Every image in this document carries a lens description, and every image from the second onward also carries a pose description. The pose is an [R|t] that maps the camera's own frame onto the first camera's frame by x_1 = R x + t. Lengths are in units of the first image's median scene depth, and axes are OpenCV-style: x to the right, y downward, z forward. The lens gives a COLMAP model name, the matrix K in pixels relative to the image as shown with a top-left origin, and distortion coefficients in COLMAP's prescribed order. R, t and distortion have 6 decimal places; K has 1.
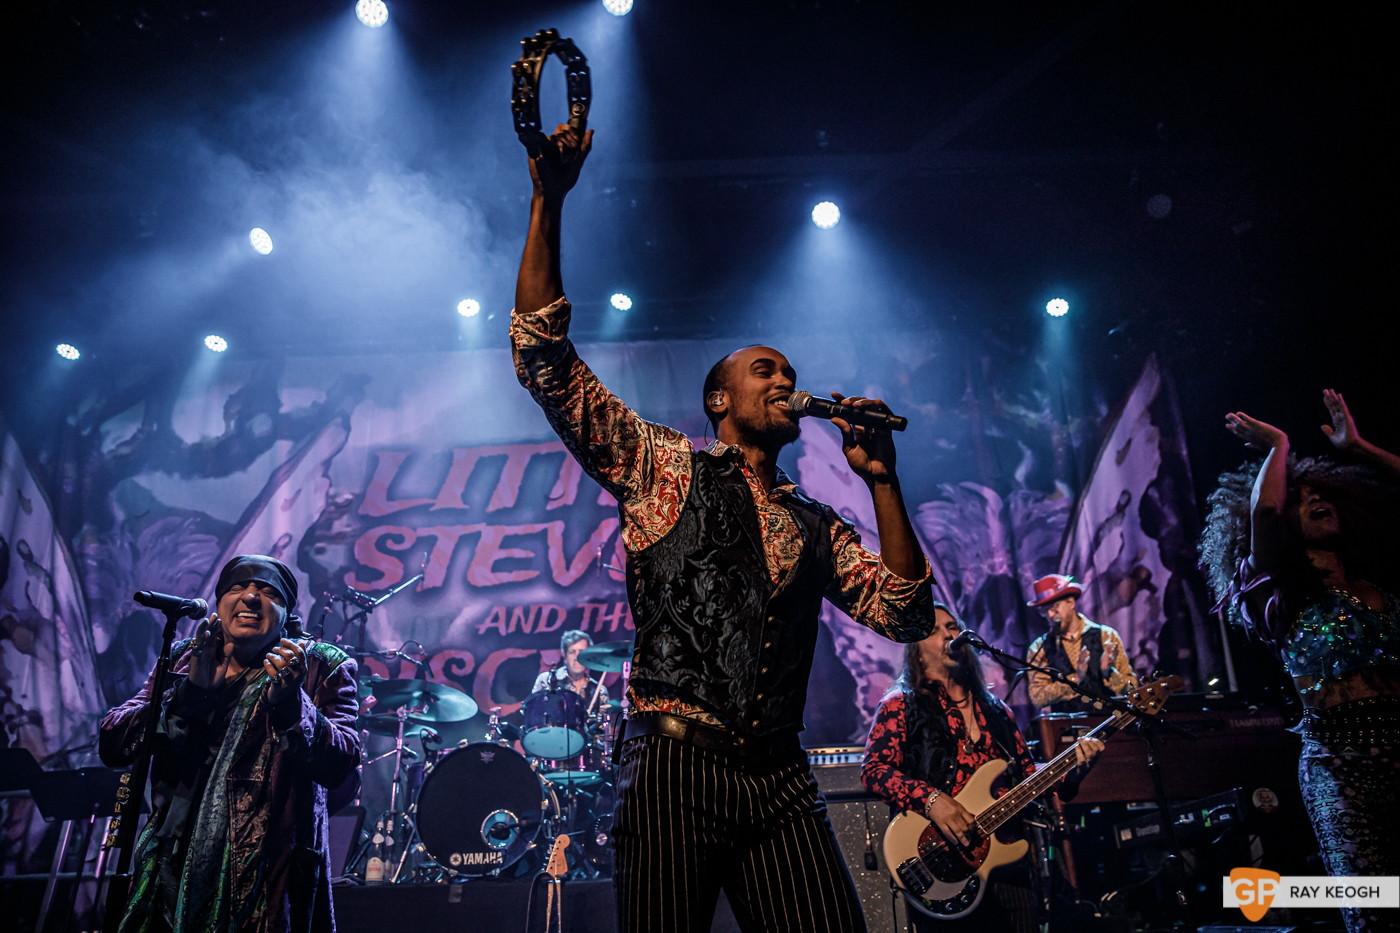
lens RADIAL K [[950.9, 0, 699.8], [0, 950.9, 459.8], [0, 0, 1]] dist [-0.110723, 0.089312]
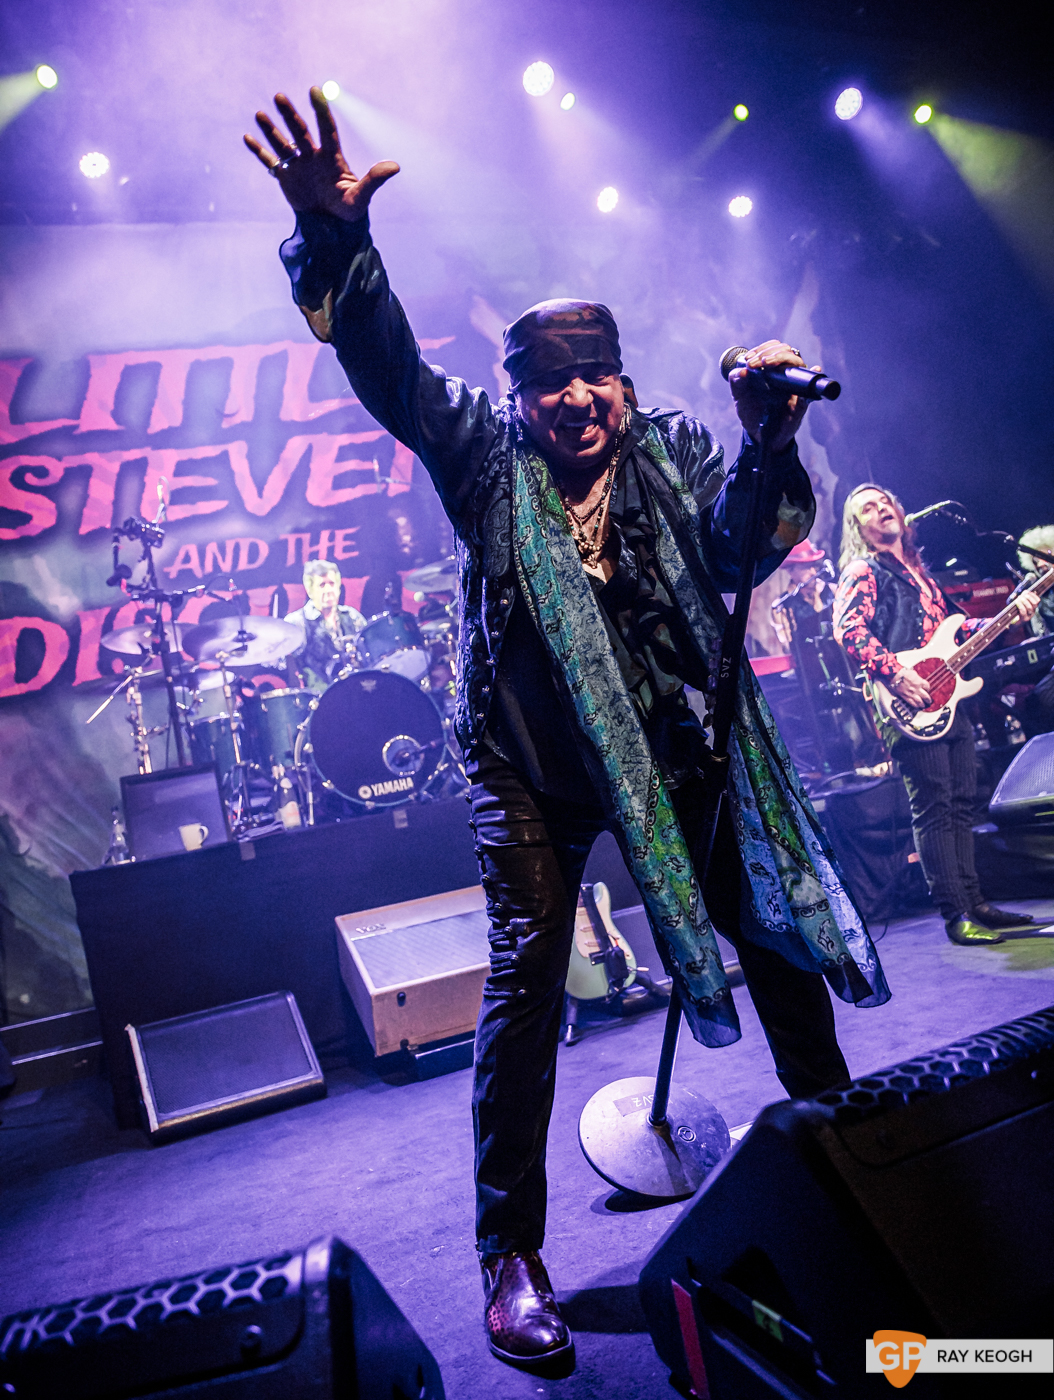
lens RADIAL K [[1074.1, 0, 520.7], [0, 1074.1, 702.9], [0, 0, 1]] dist [-0.110976, 0.087180]
pose [[0.918486, -0.116529, 0.377895, -0.307260], [0.003373, 0.957872, 0.287174, 0.017536], [-0.395439, -0.262491, 0.880185, 0.000027]]
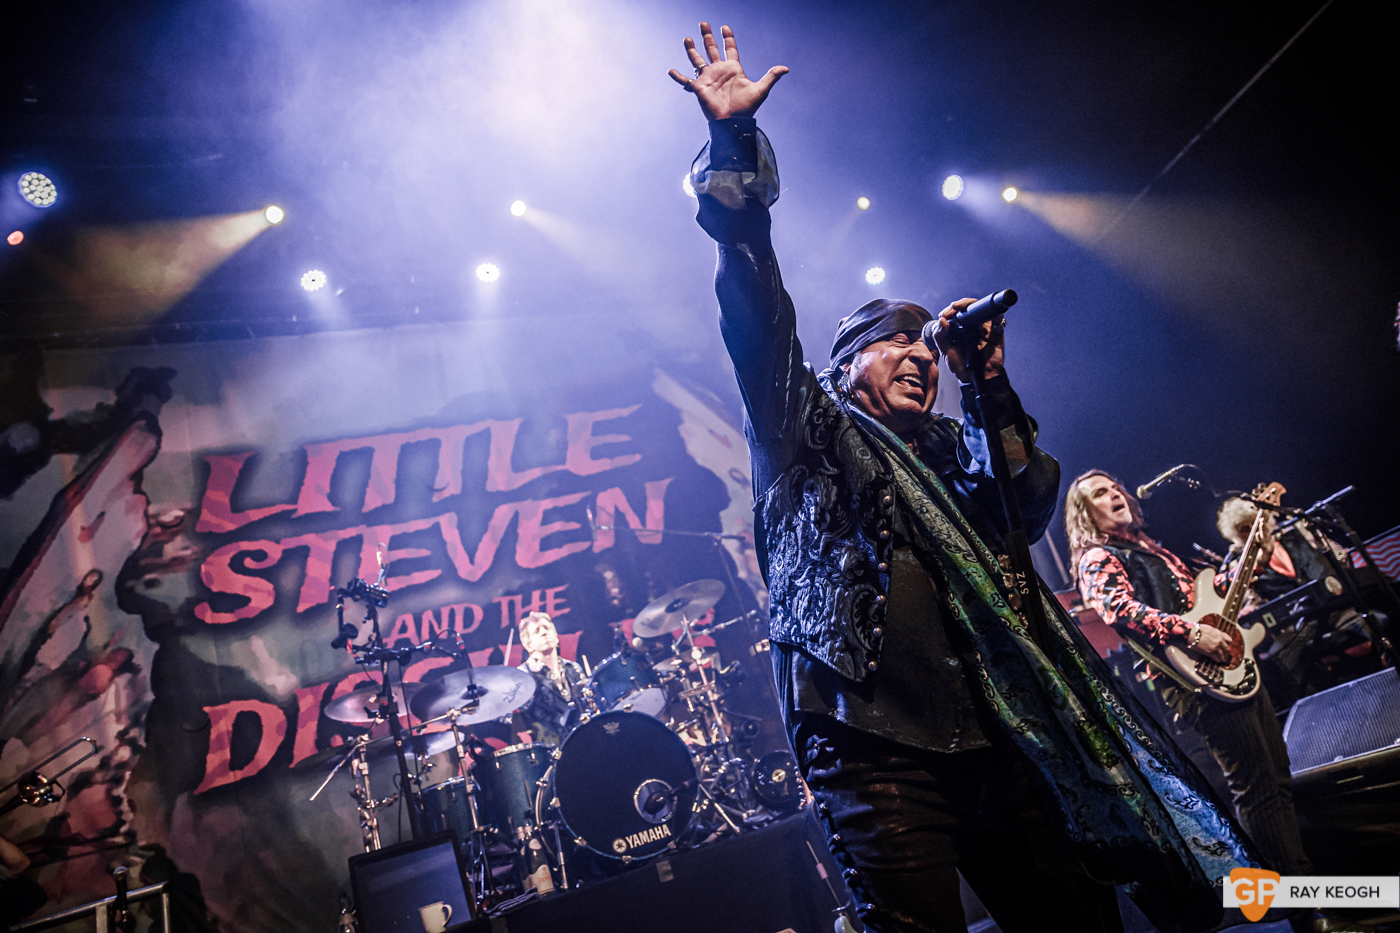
lens RADIAL K [[950.9, 0, 699.8], [0, 950.9, 459.8], [0, 0, 1]] dist [-0.110723, 0.089312]
pose [[0.897661, -0.086889, 0.432036, -0.320726], [0.104725, 0.994345, -0.017613, 0.055805], [-0.428063, 0.061056, 0.901684, 0.093517]]
